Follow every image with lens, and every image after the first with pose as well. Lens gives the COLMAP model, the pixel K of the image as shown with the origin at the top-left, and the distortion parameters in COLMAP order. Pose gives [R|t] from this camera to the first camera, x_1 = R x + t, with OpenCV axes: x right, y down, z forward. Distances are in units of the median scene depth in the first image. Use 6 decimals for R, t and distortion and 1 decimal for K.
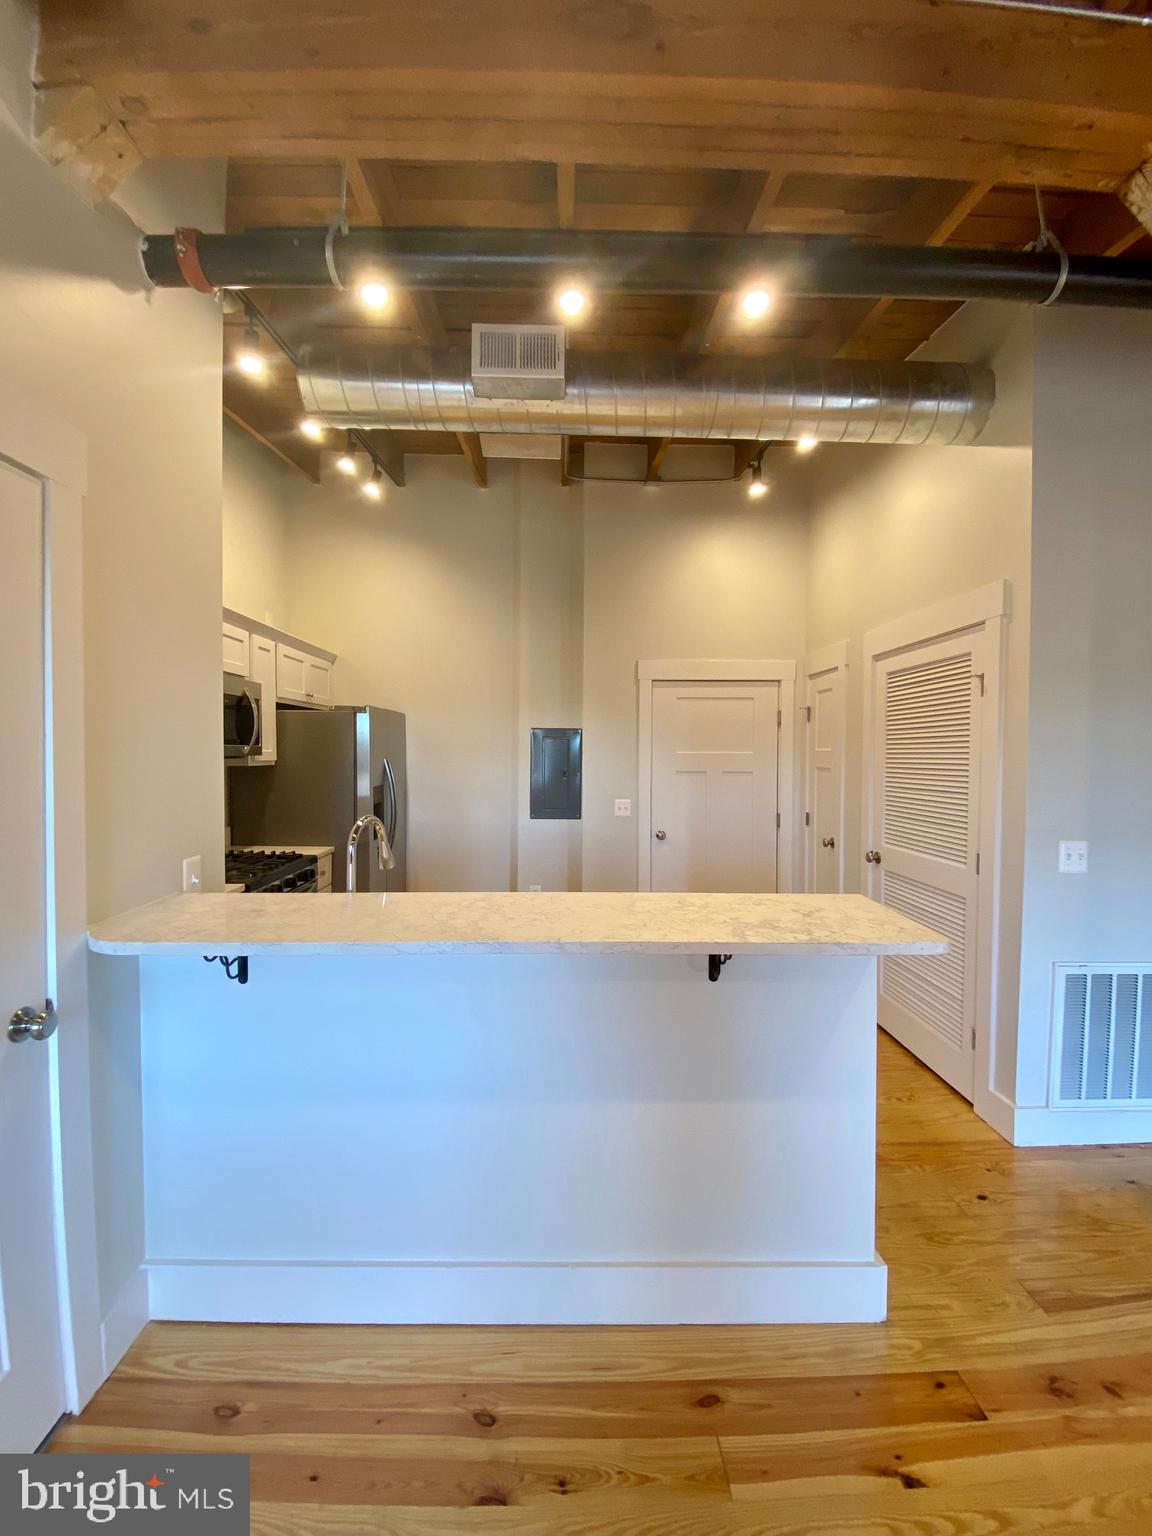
lens RADIAL K [[625.8, 0, 569.9], [0, 625.8, 765.3], [0, 0, 1]] dist [0.017913, -0.017628]
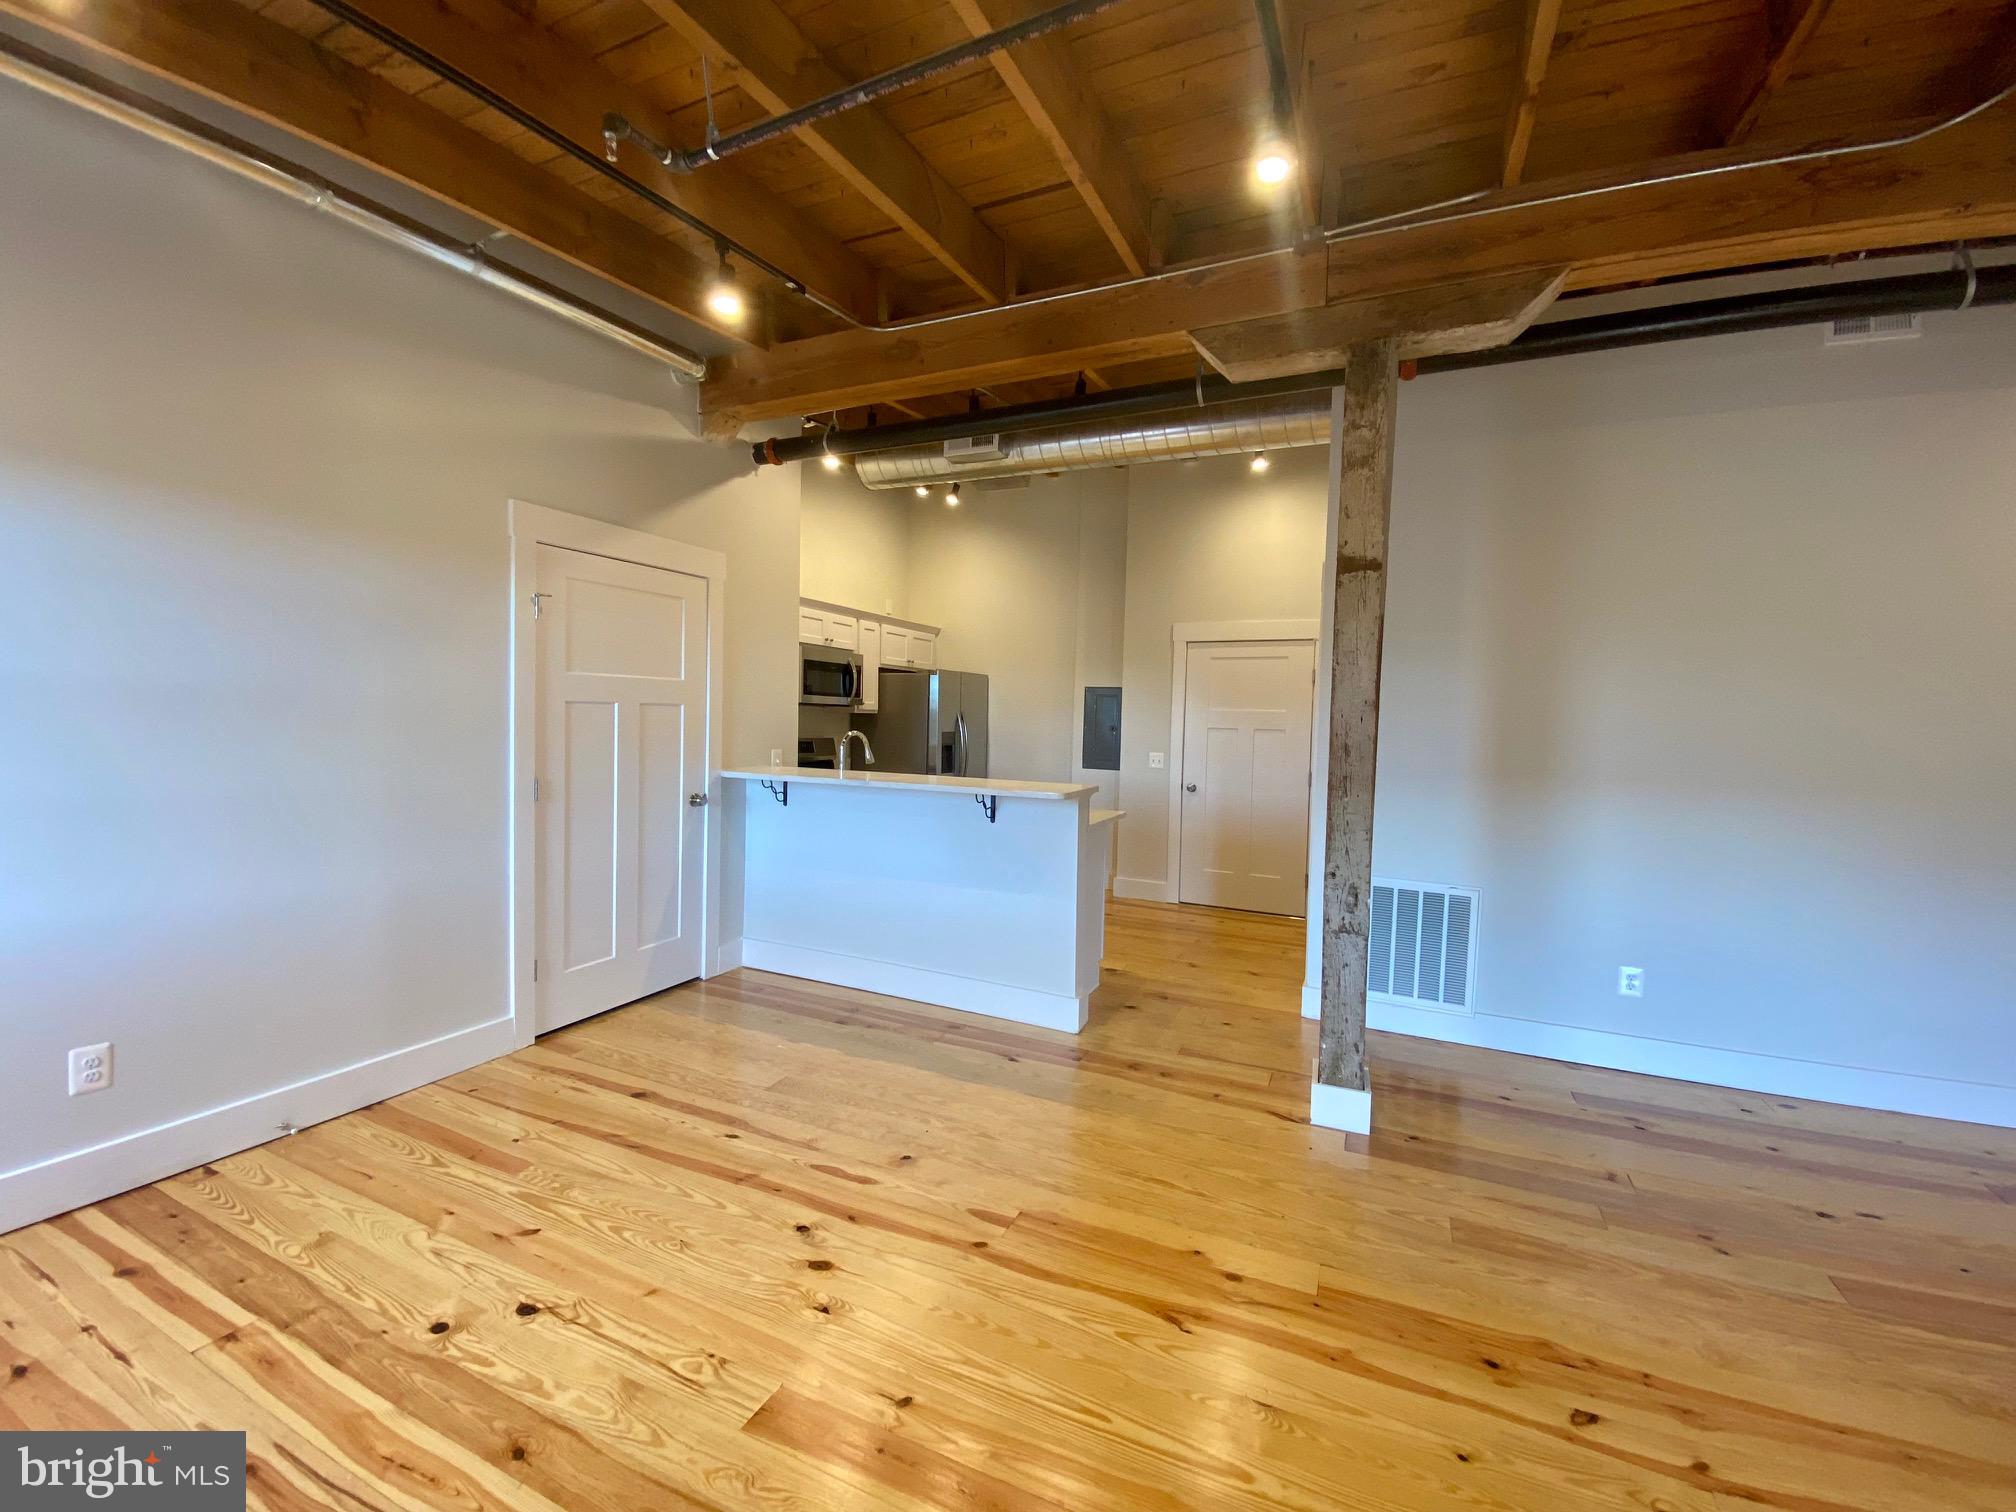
lens RADIAL K [[821.3, 0, 1006.6], [0, 821.3, 748.4], [0, 0, 1]] dist [0.017913, -0.017628]
pose [[0.899425, 0.032911, -0.435835, 0.795109], [-0.030416, 0.999457, 0.012702, 0.062104], [0.436016, 0.001832, 0.899937, -0.673502]]
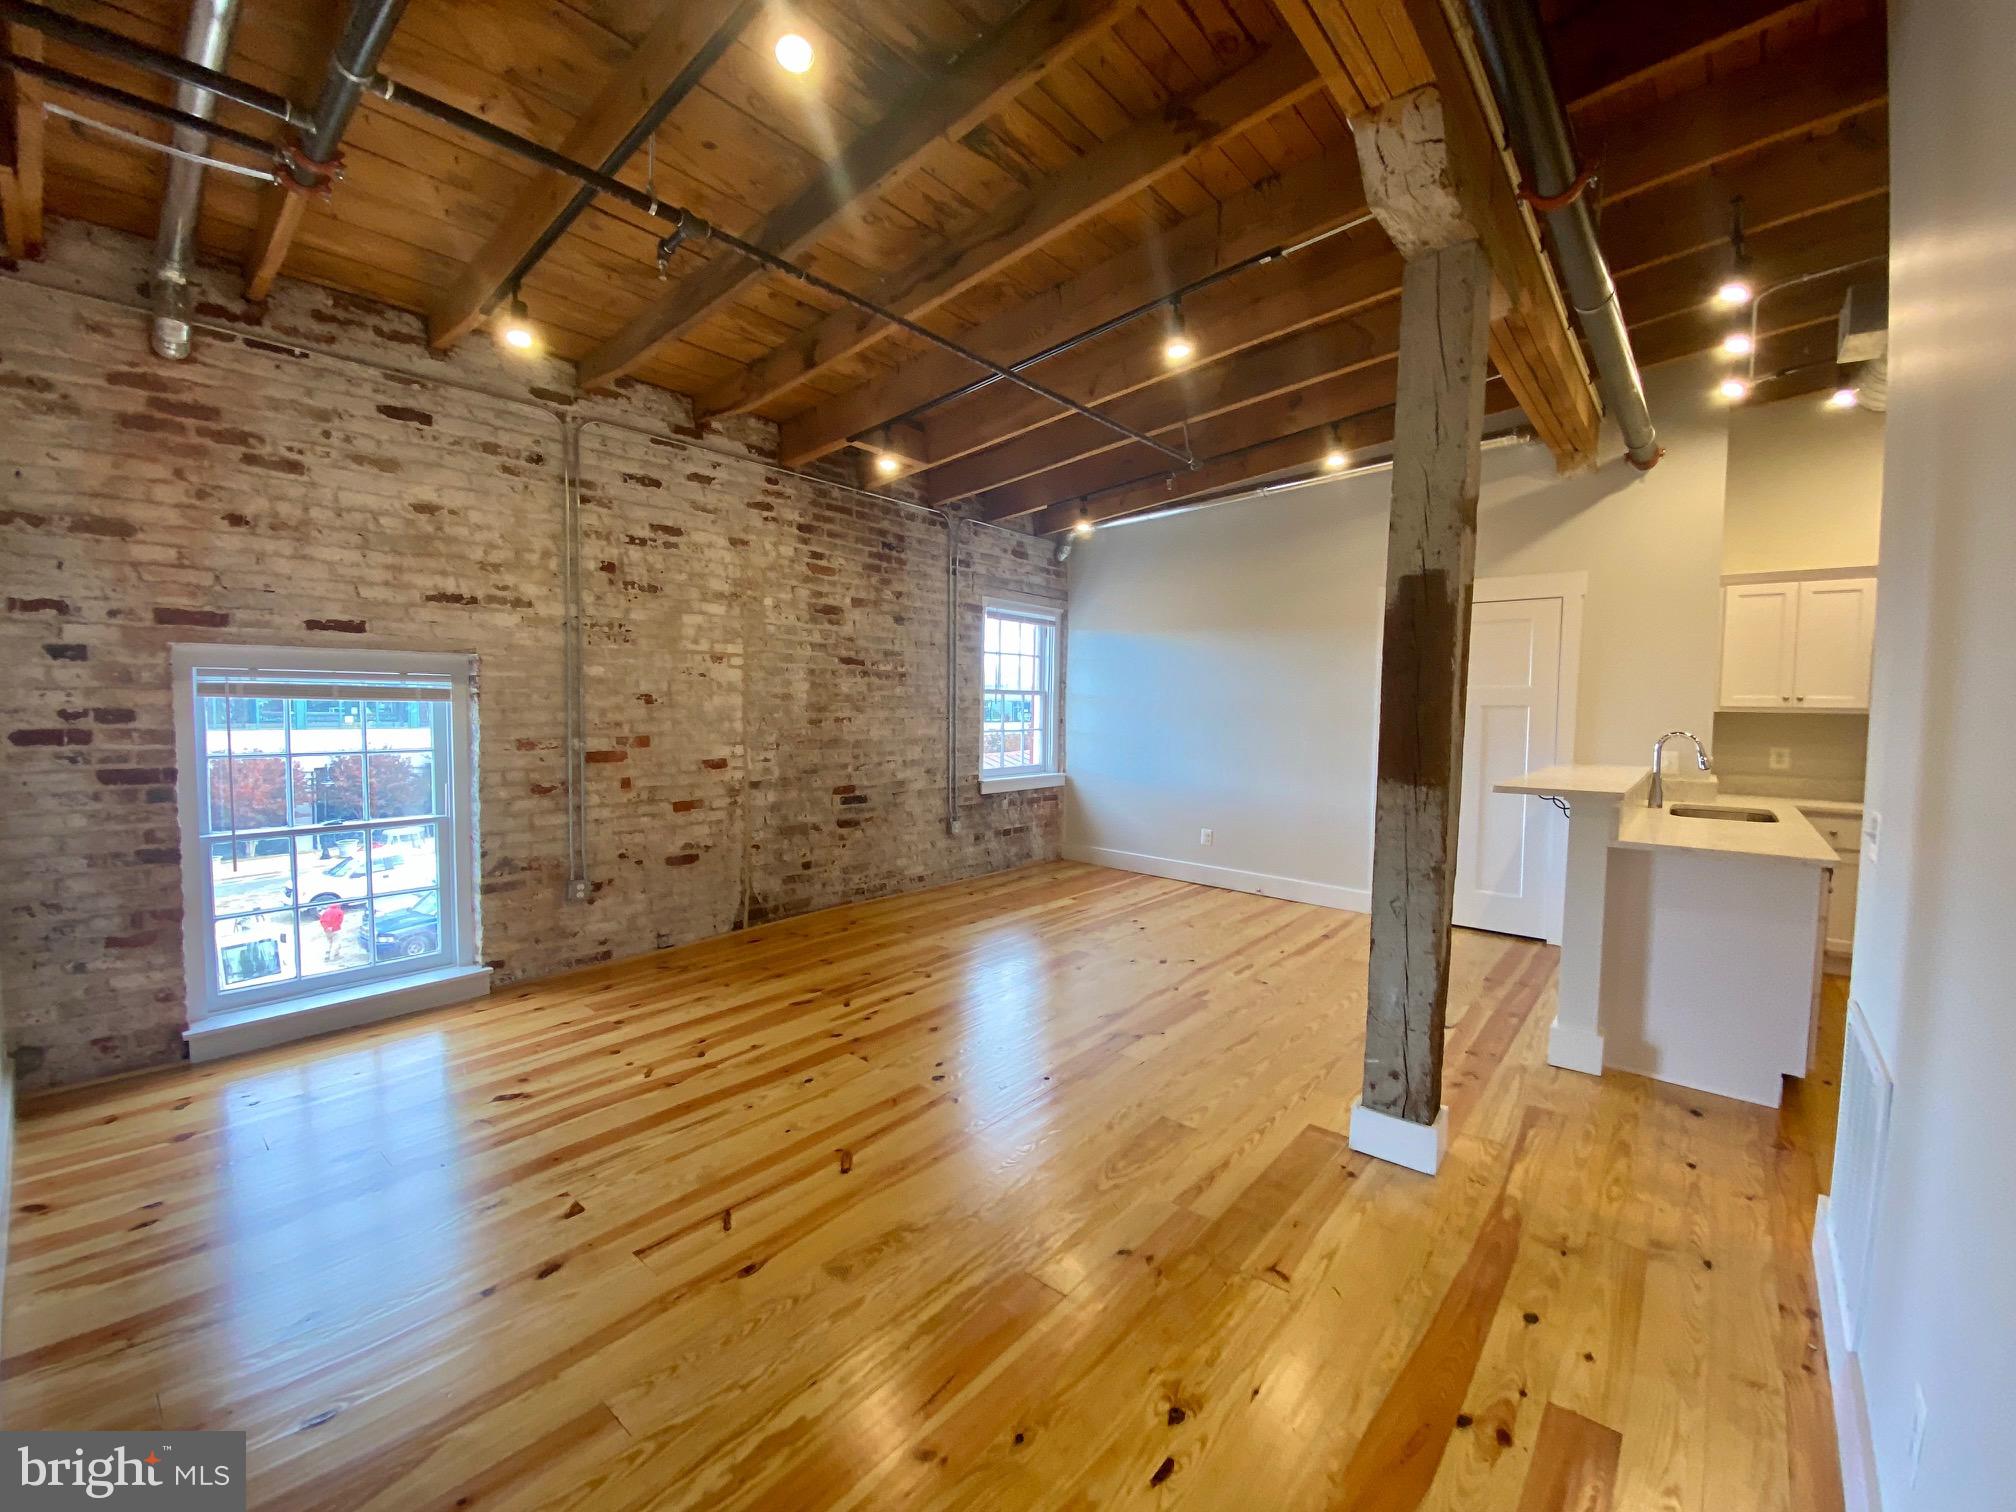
lens RADIAL K [[810.5, 0, 1007.5], [0, 810.5, 773.1], [0, 0, 1]] dist [-0.030163, -0.003723]
pose [[-0.672134, 0.044477, -0.739093, 1.716157], [-0.036717, 0.994964, 0.093265, 0.044179], [0.739519, 0.089824, -0.667116, 0.777405]]
